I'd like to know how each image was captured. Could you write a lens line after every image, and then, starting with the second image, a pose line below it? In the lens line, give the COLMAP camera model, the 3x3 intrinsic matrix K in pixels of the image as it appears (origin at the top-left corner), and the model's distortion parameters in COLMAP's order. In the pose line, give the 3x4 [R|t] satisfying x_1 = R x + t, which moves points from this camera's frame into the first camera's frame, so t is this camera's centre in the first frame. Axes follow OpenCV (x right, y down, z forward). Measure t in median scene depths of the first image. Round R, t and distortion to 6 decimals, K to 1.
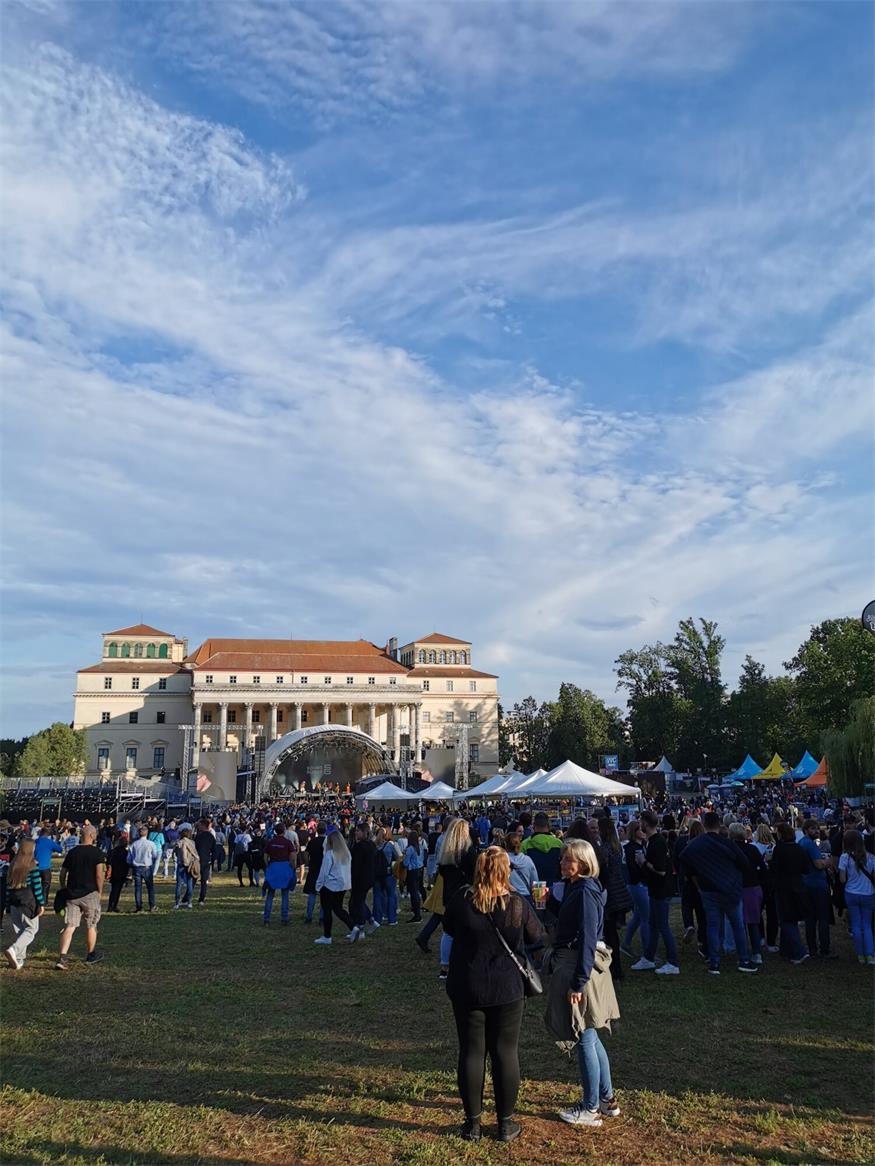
lens RADIAL K [[892.3, 0, 447.1], [0, 892.3, 576.7], [0, 0, 1]] dist [0.049144, -0.035098]
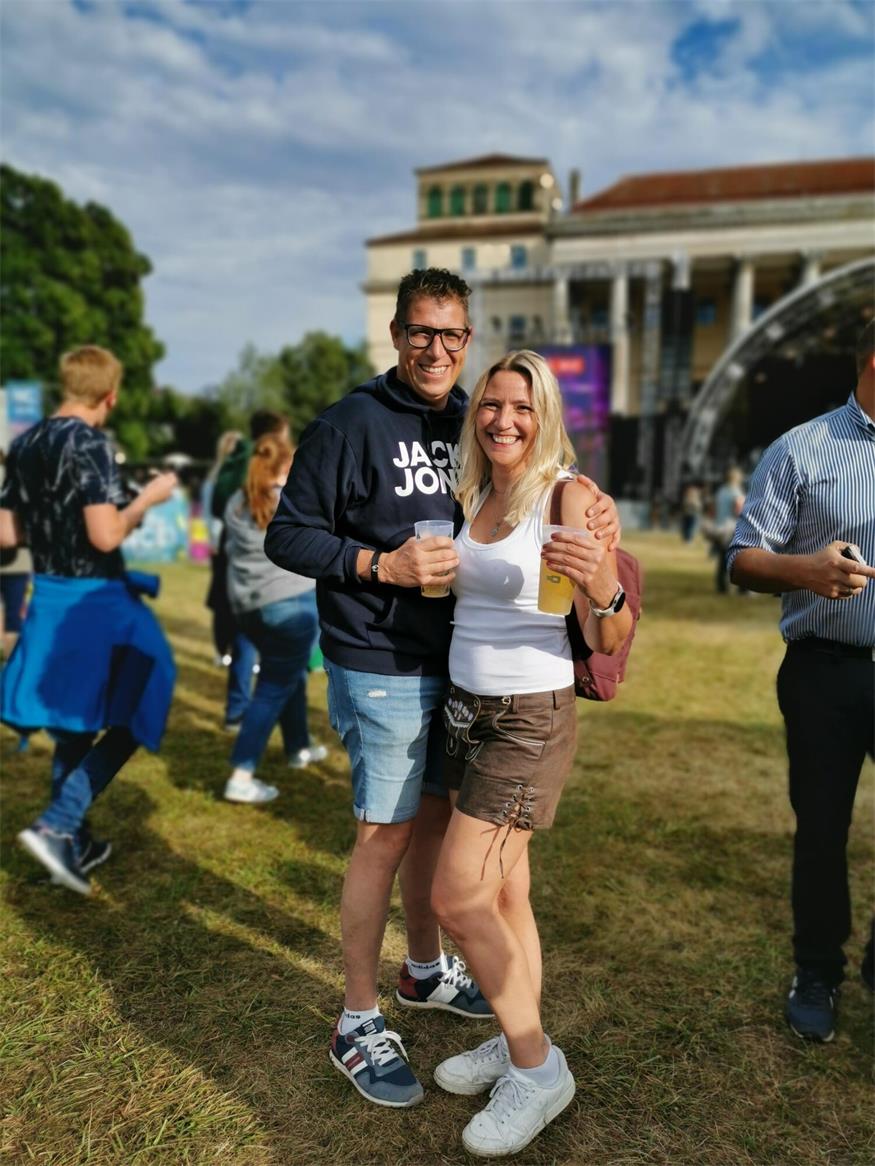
lens RADIAL K [[892.3, 0, 441.2], [0, 892.3, 593.8], [0, 0, 1]] dist [0.049144, -0.035098]
pose [[0.854557, 0.091280, -0.511274, -0.085189], [0.083117, 0.947709, 0.308123, 0.138253], [0.512664, -0.305804, 0.802284, 0.527145]]
